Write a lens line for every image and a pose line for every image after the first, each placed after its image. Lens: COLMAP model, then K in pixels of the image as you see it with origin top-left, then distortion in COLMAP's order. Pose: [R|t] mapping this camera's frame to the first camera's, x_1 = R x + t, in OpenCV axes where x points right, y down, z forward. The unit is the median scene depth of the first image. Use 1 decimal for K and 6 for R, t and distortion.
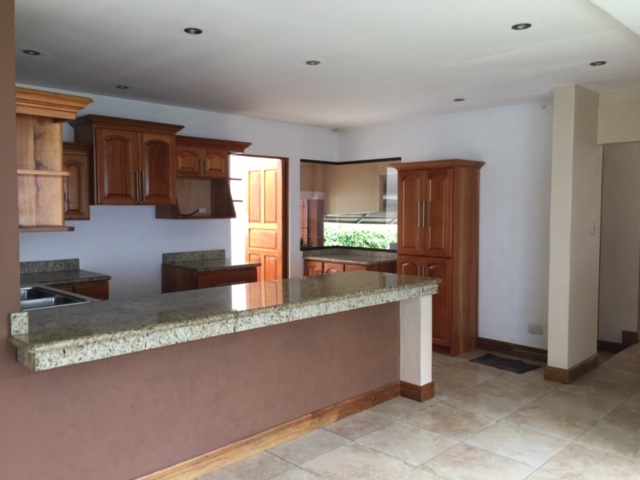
lens RADIAL K [[546.3, 0, 320.0], [0, 546.3, 240.0], [0, 0, 1]] dist [0.127401, -0.196026]
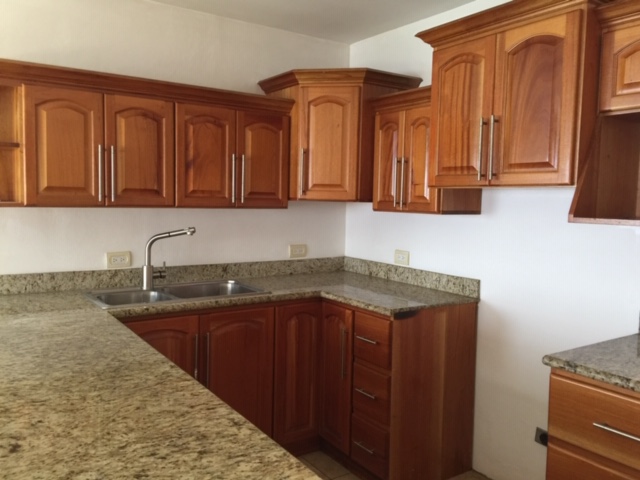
lens RADIAL K [[546.3, 0, 320.0], [0, 546.3, 240.0], [0, 0, 1]] dist [0.127401, -0.196026]
pose [[-0.180004, 0.070037, -0.981169, 0.182615], [-0.070299, 0.993996, 0.083850, -0.048264], [0.981151, 0.084069, -0.173999, 0.958708]]
